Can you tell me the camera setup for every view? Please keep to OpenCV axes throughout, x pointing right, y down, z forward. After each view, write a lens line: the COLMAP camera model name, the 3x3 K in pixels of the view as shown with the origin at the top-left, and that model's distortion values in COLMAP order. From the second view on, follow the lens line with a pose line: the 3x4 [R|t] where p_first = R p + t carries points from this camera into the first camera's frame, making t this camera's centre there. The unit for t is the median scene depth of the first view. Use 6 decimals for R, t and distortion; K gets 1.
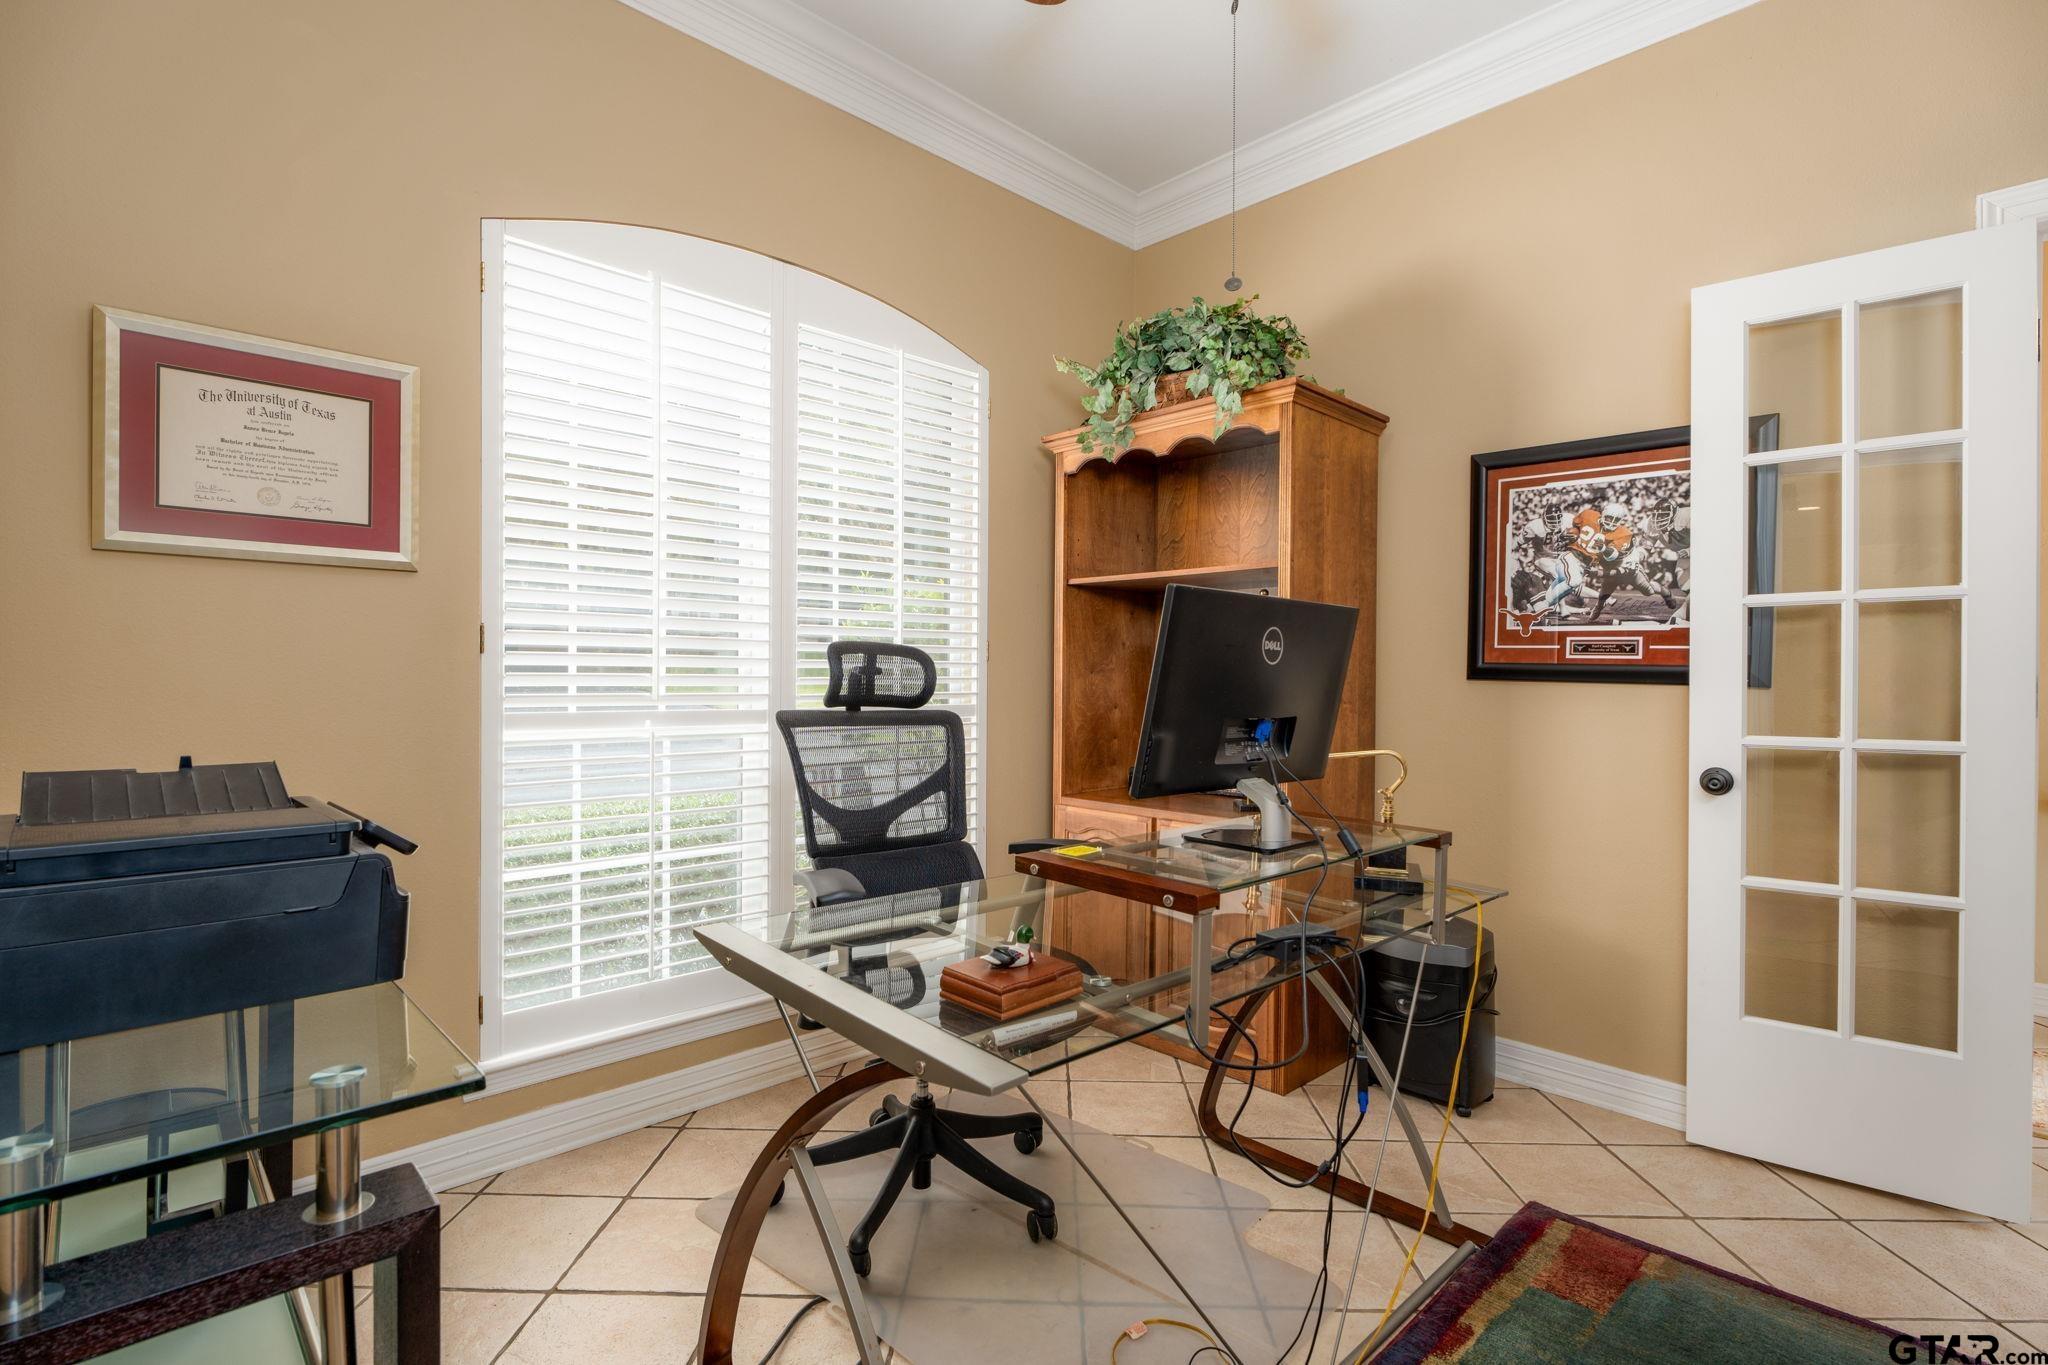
lens RADIAL K [[981.0, 0, 1023.0], [0, 981.0, 676.7], [0, 0, 1]] dist [-0.001324, -0.000137]
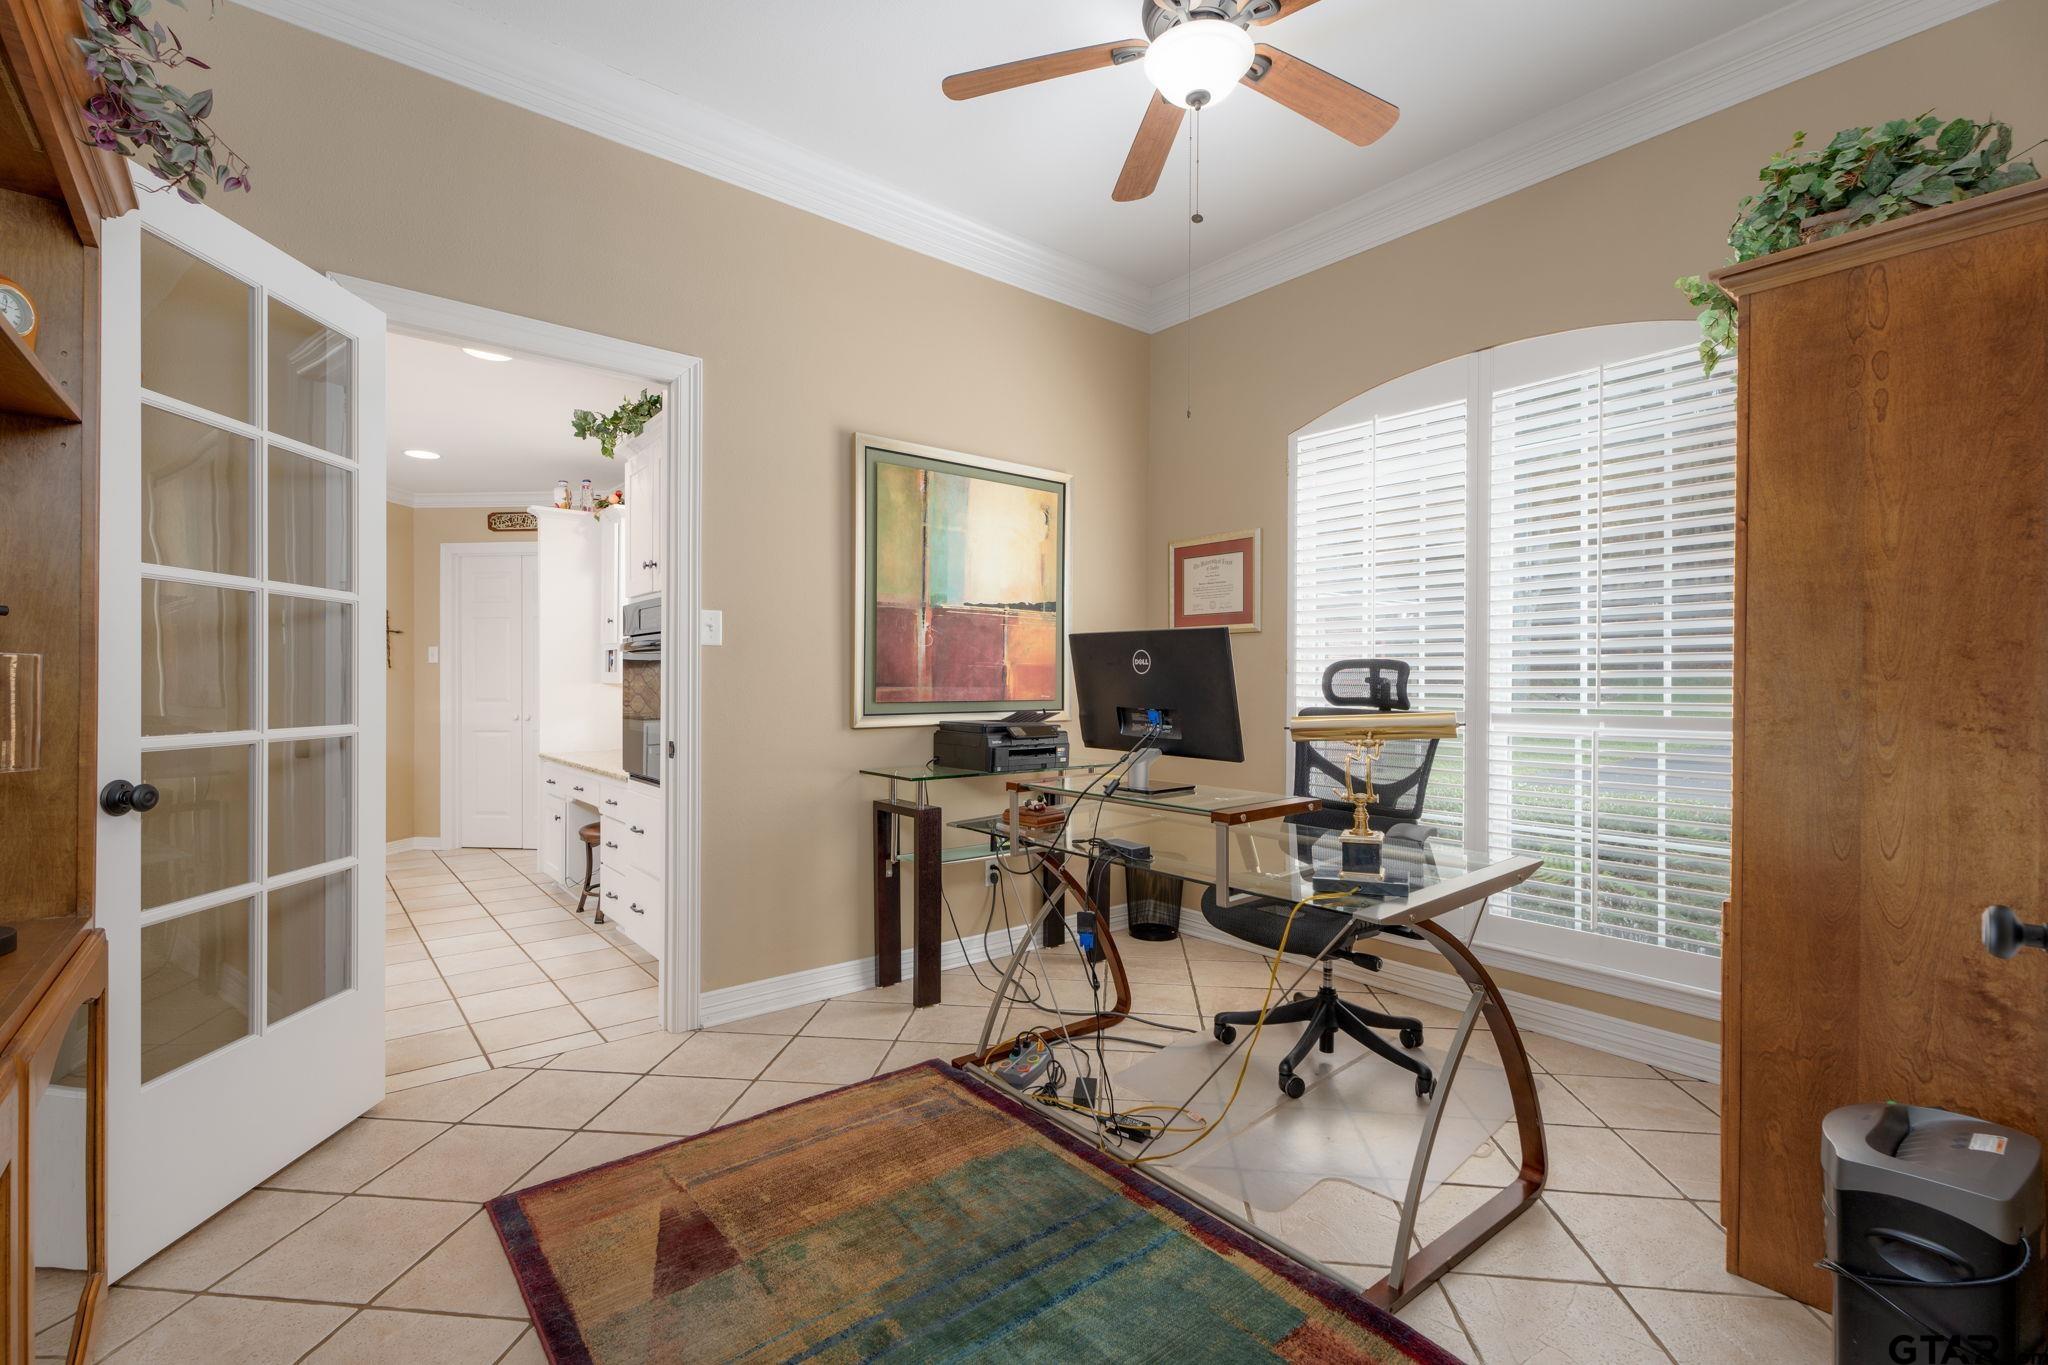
lens RADIAL K [[898.5, 0, 1021.6], [0, 898.5, 686.9], [0, 0, 1]] dist [0.004938, 0.000440]
pose [[-0.070537, -0.005078, -0.997496, 1.235283], [-0.003437, 0.999982, -0.004848, 0.011096], [0.997503, 0.003086, -0.070554, 0.678305]]
